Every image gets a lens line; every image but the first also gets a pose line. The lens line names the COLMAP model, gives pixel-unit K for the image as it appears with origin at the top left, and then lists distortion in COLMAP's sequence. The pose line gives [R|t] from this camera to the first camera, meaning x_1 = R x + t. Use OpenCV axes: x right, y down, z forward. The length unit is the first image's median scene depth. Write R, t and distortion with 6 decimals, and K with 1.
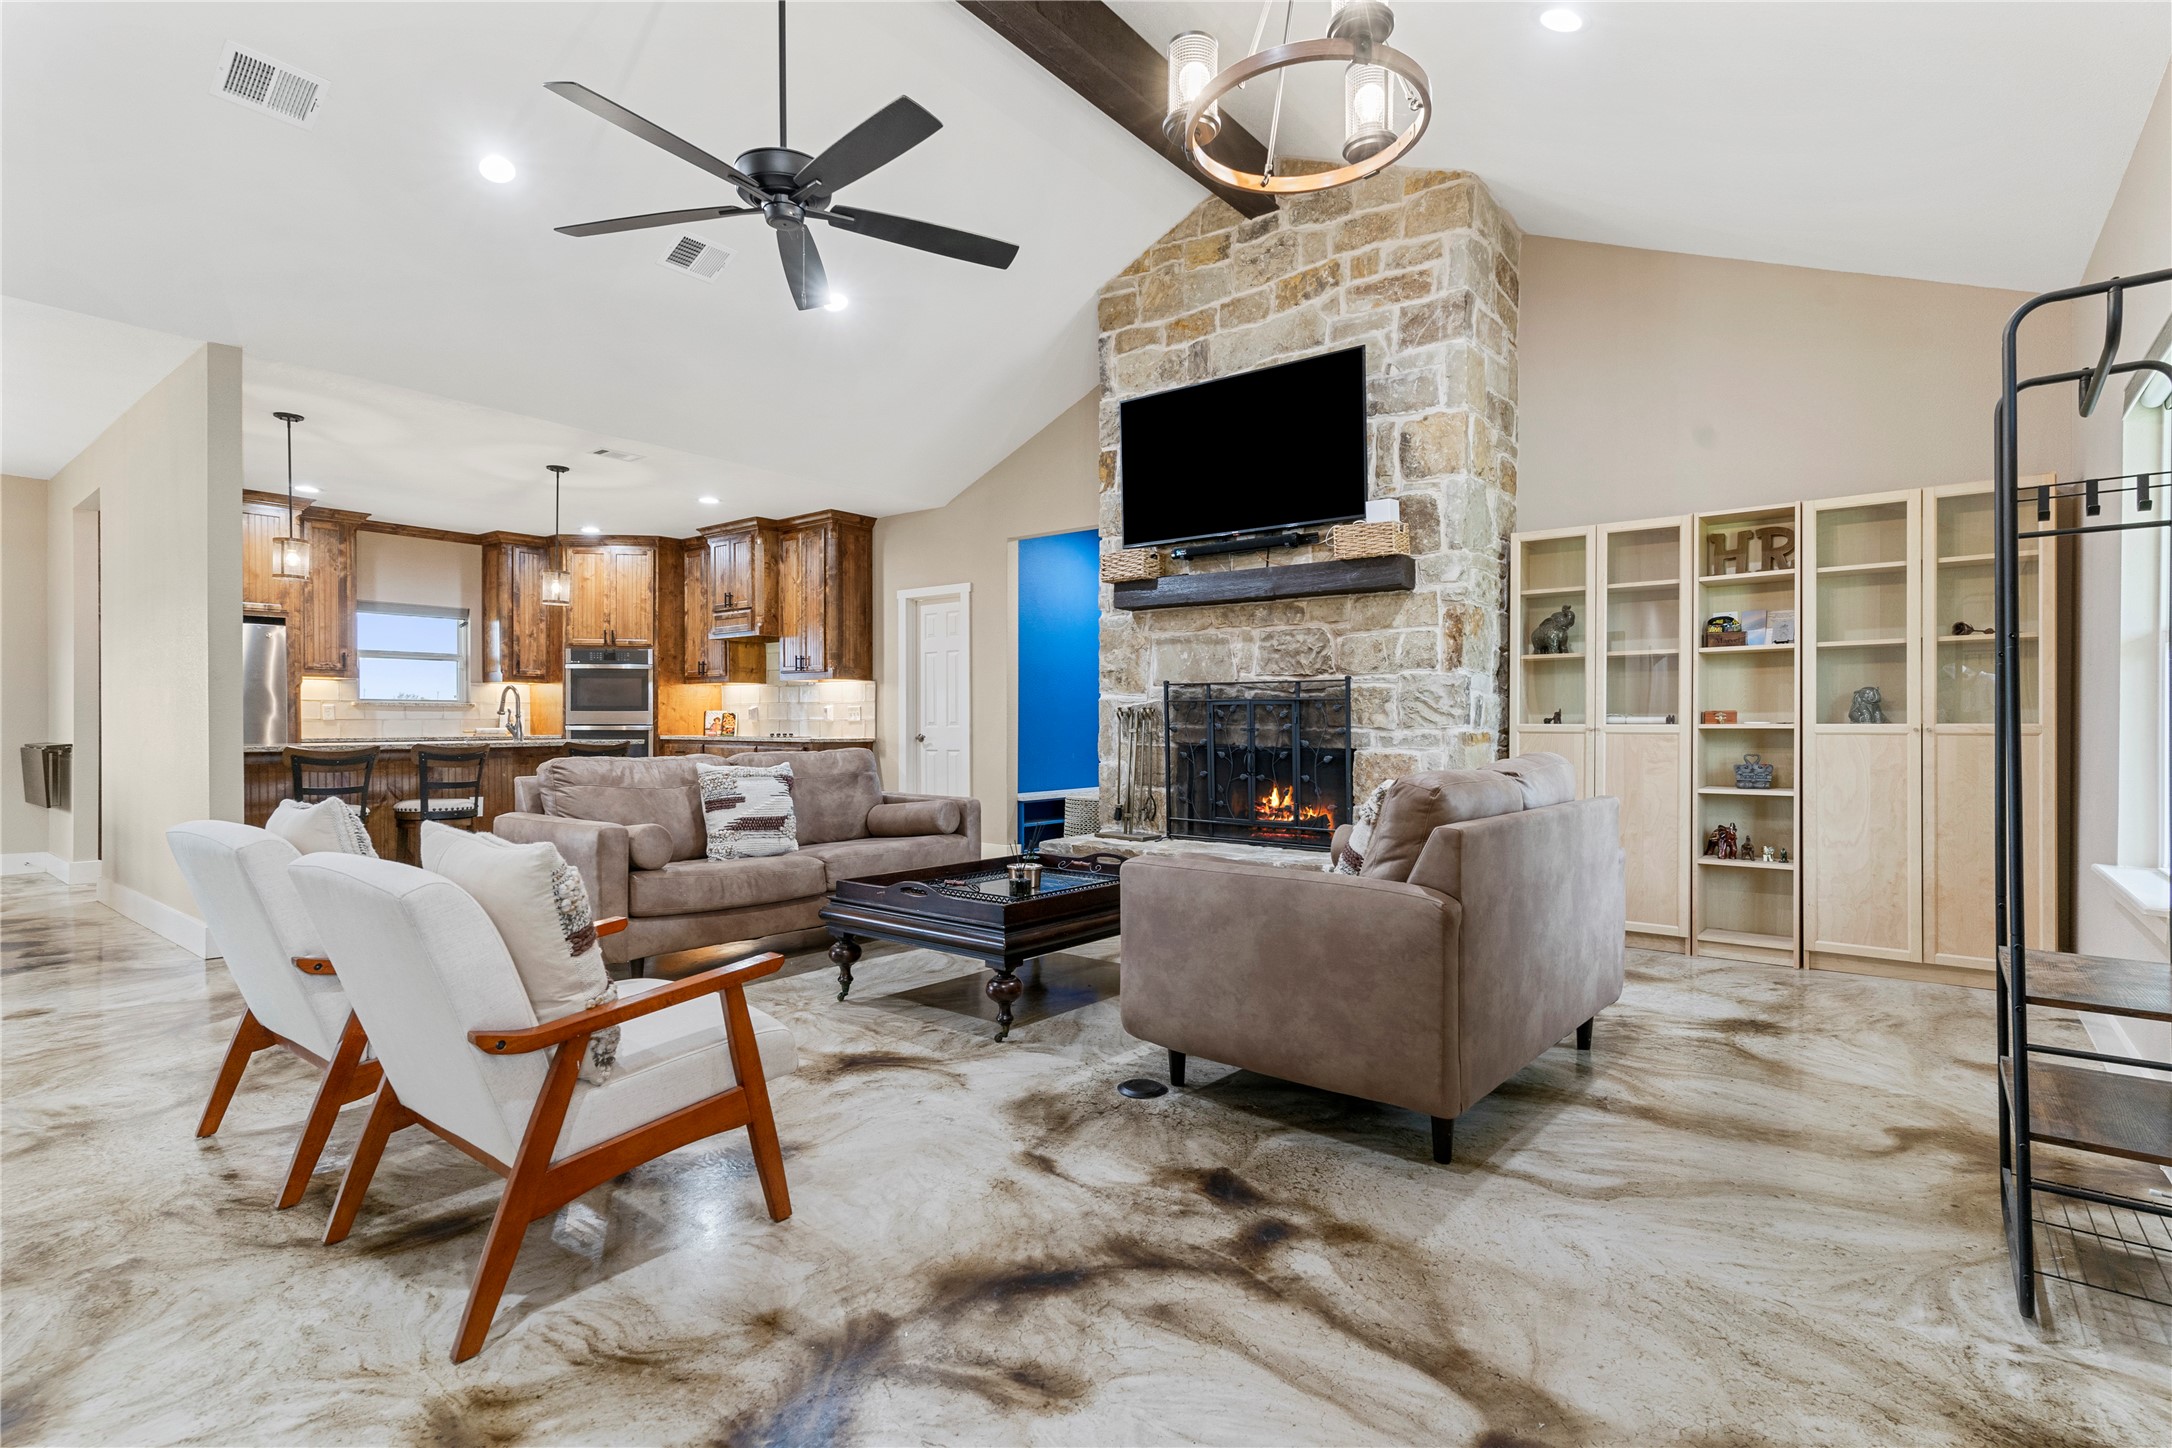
lens RADIAL K [[1035.5, 0, 1084.4], [0, 1035.5, 727.8], [0, 0, 1]] dist [0.001746, 0.000253]
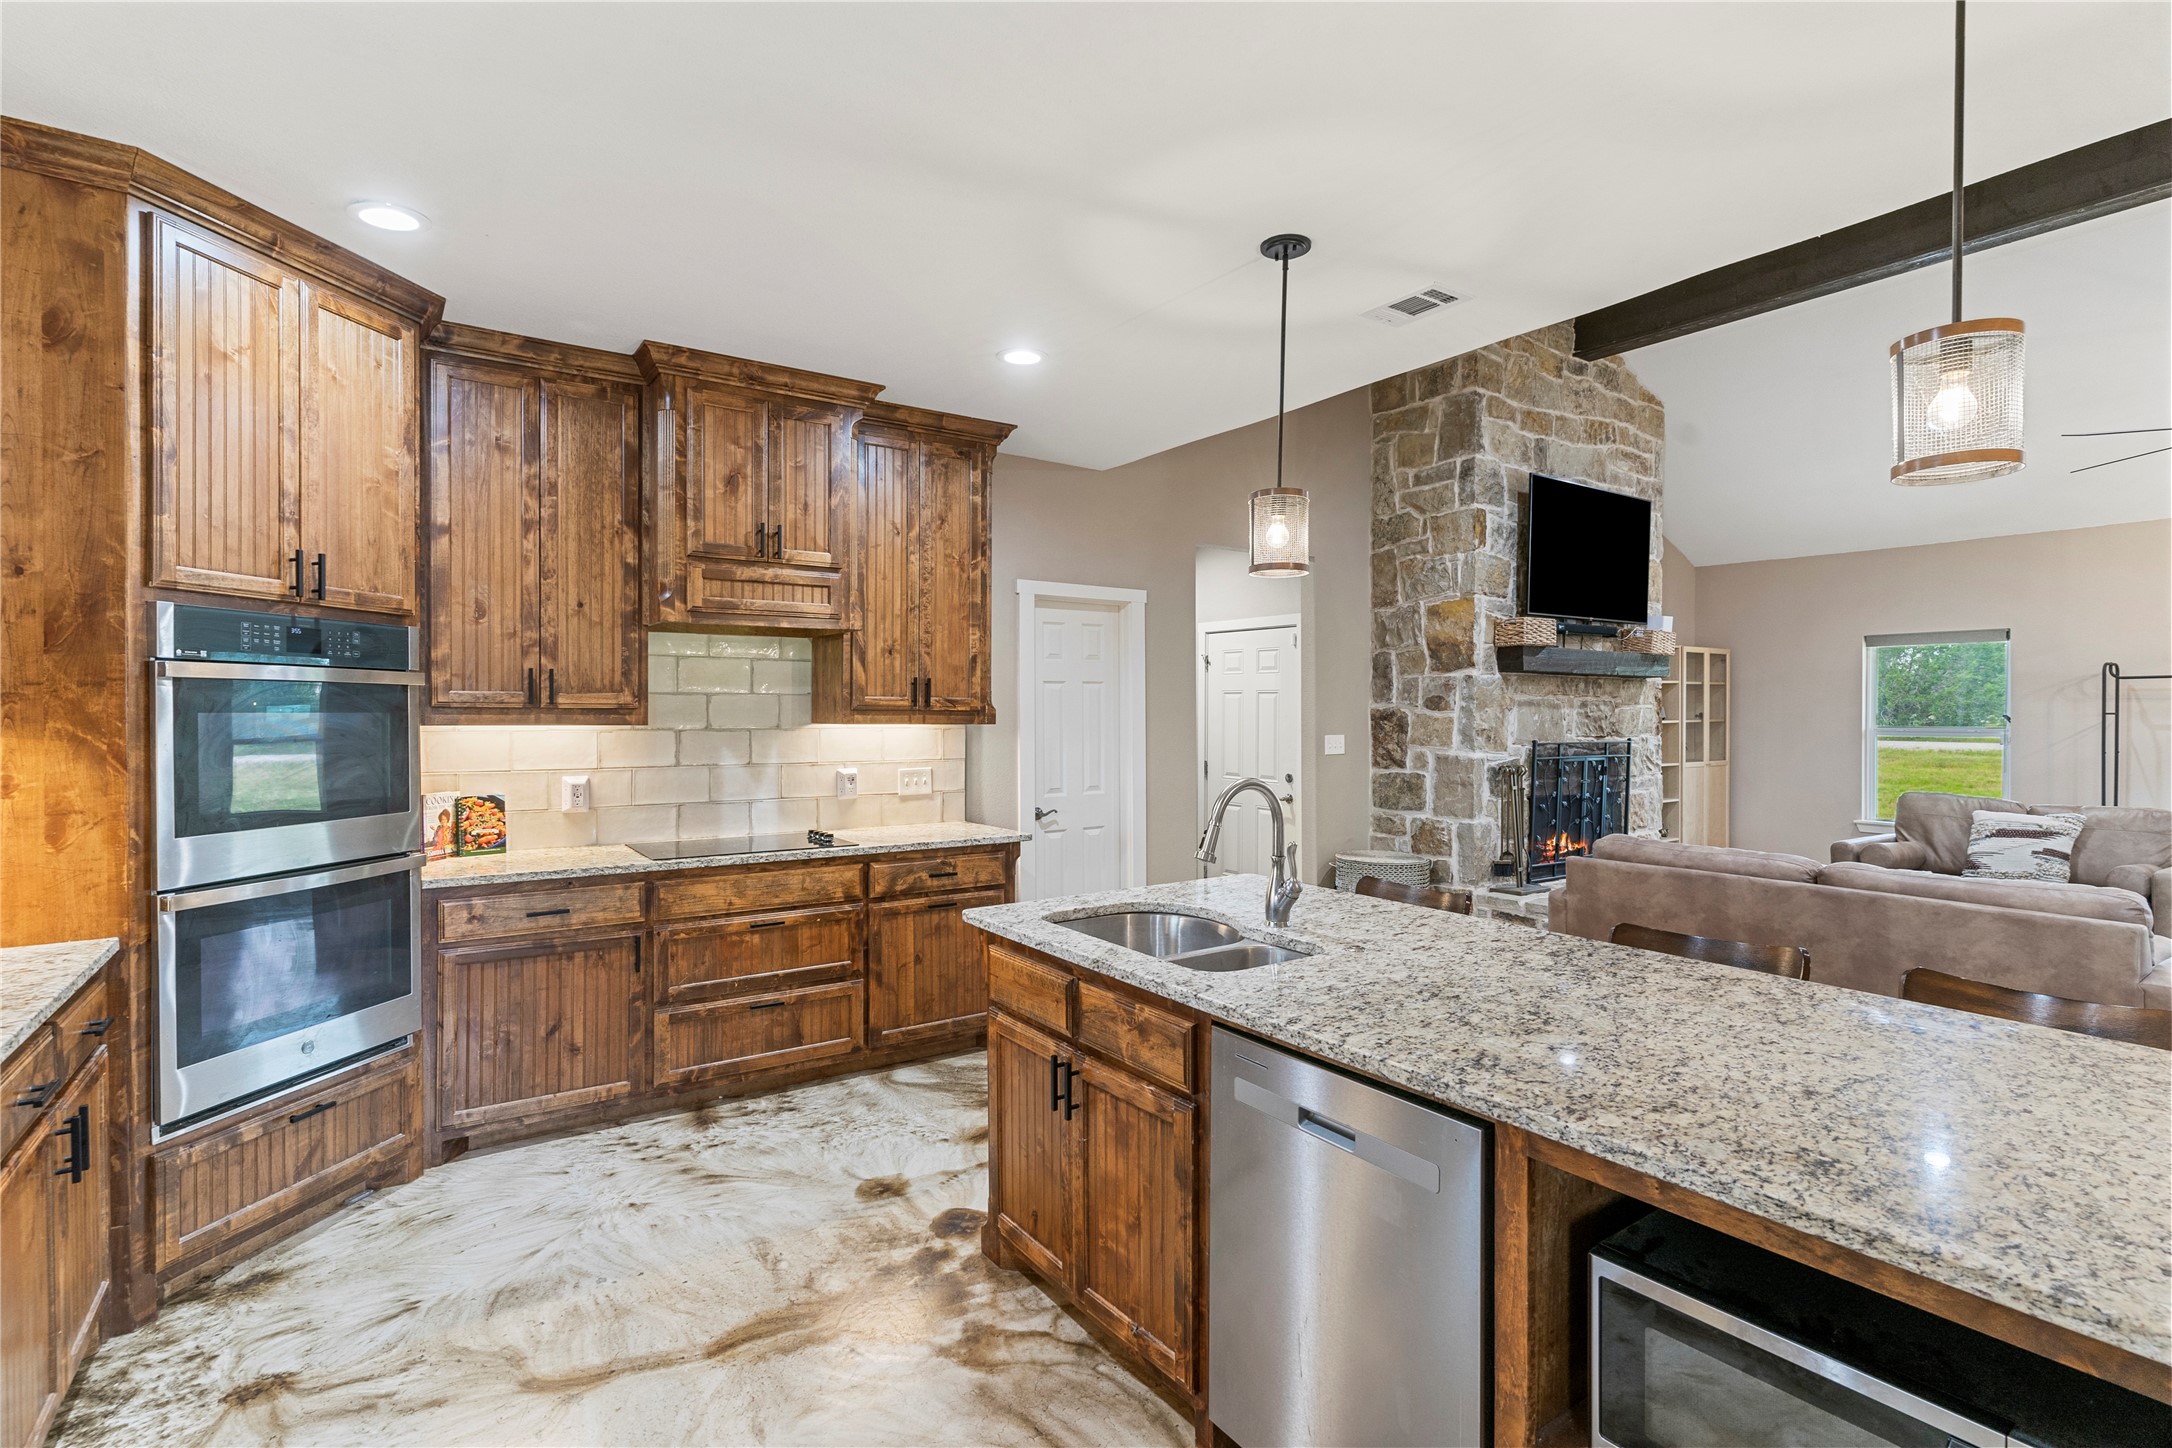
lens RADIAL K [[1035.5, 0, 1081.5], [0, 1035.5, 716.2], [0, 0, 1]] dist [0.001746, 0.000253]
pose [[0.295393, -0.004587, 0.955365, -1.188691], [0.004149, 0.999985, 0.003519, -0.082726], [-0.955367, 0.002924, 0.295408, 1.223759]]
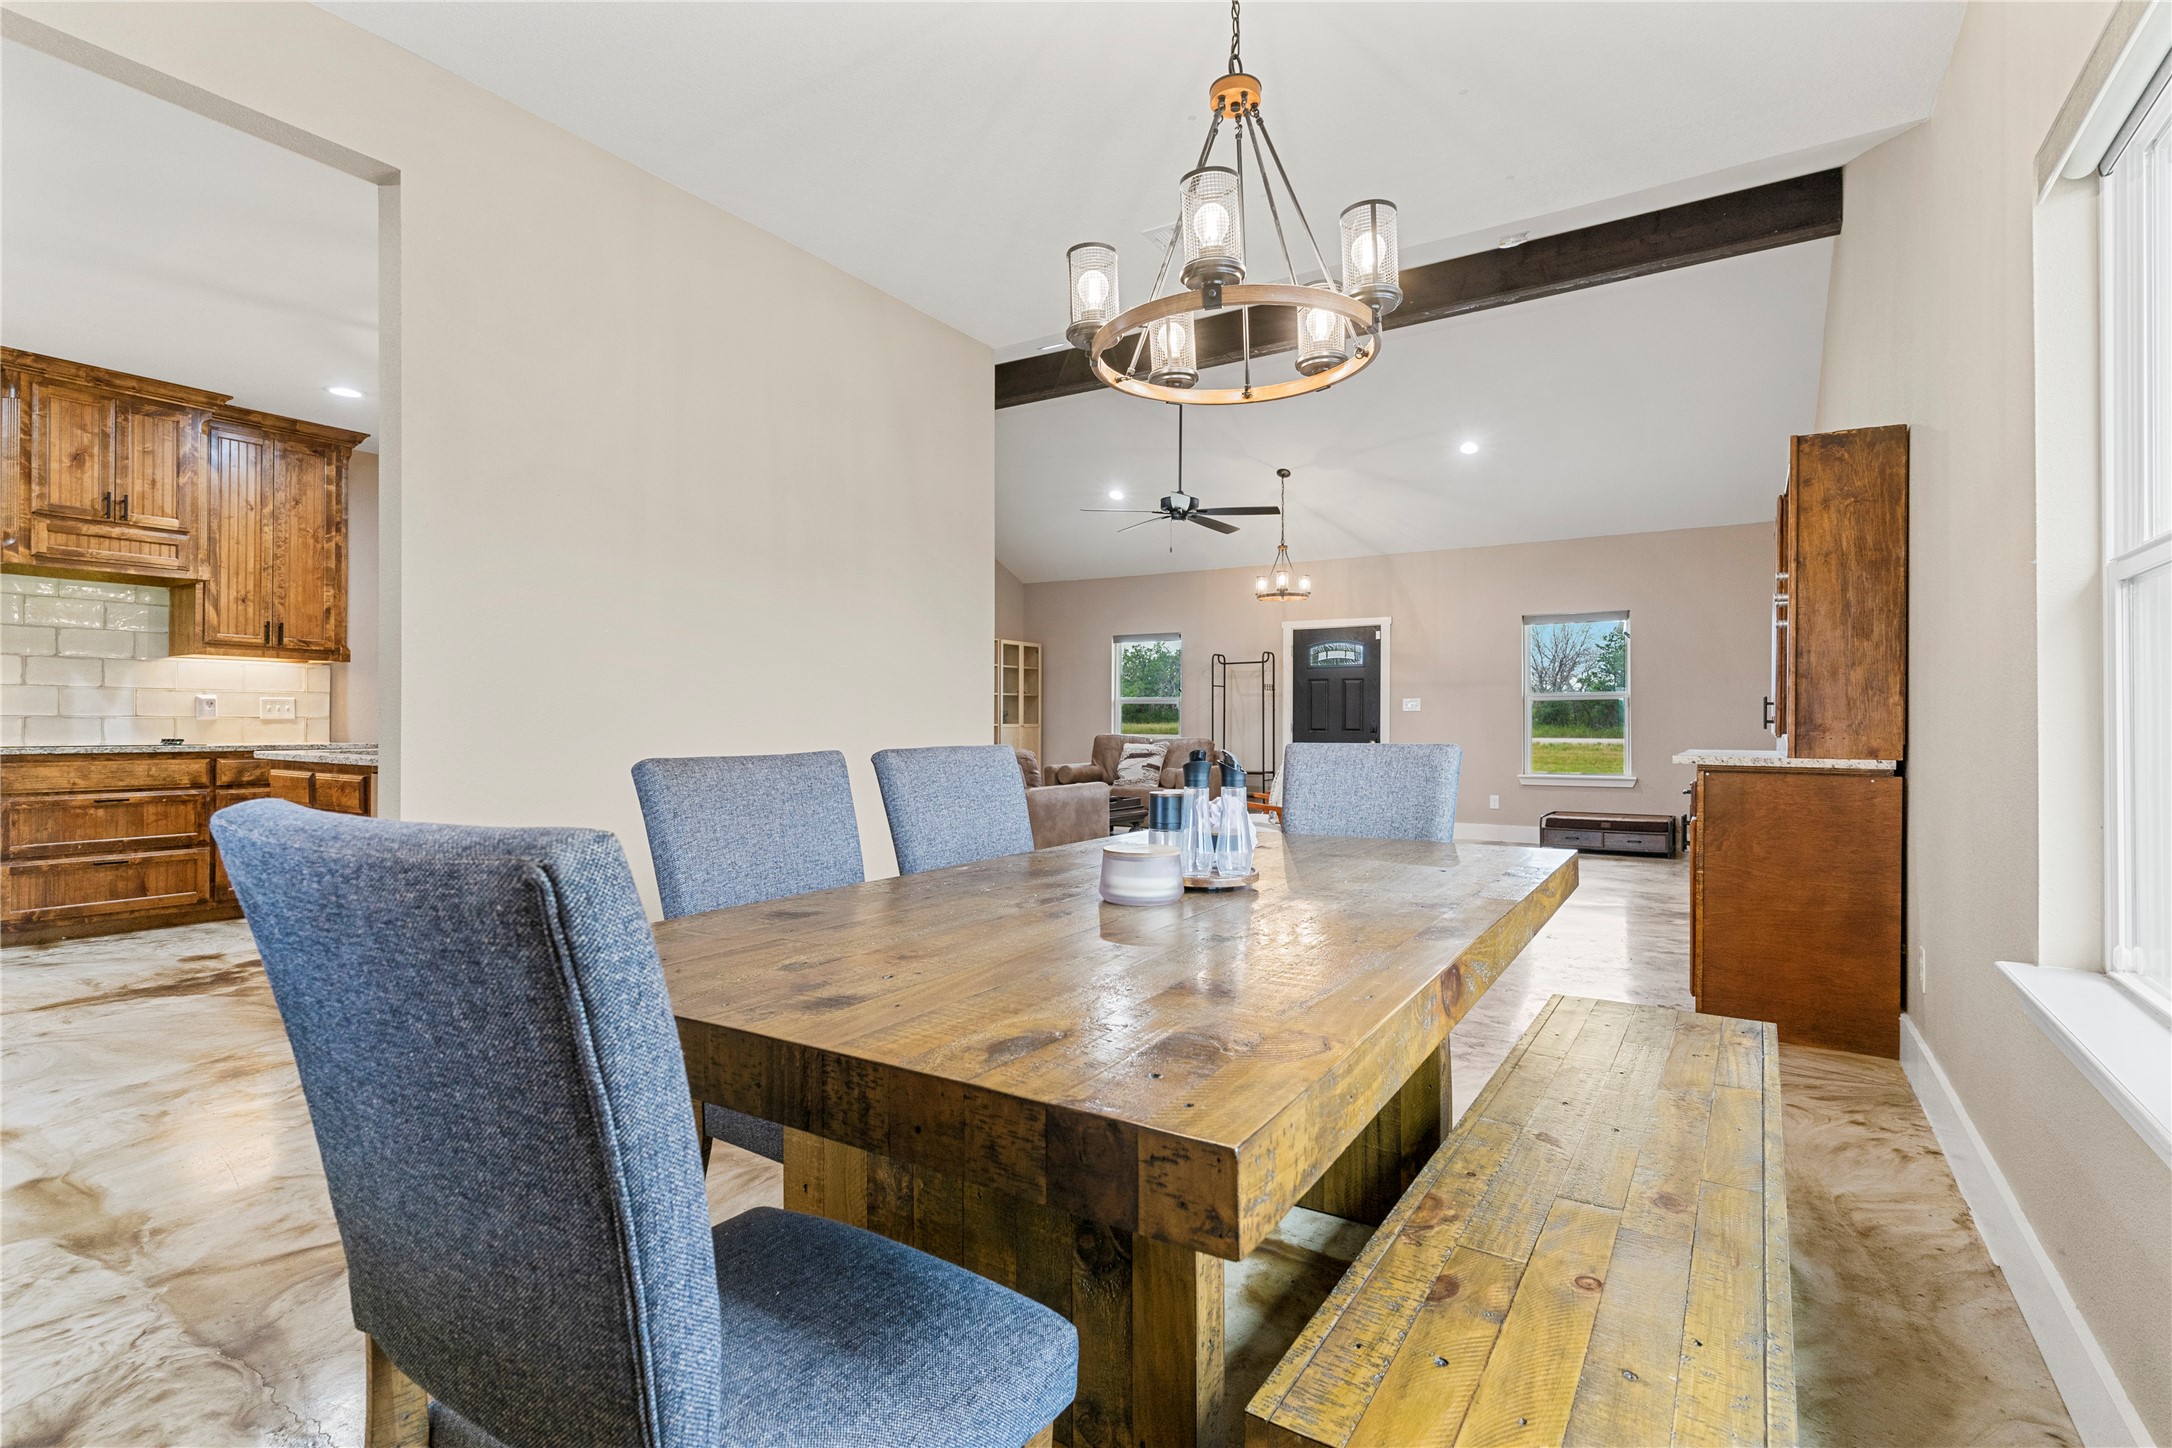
lens RADIAL K [[1035.5, 0, 1082.2], [0, 1035.5, 719.7], [0, 0, 1]] dist [0.001746, 0.000253]
pose [[-0.103970, 0.002534, 0.994577, -1.586055], [0.001898, 0.999995, -0.002349, -0.006473], [-0.994579, 0.001643, -0.103975, 0.873812]]
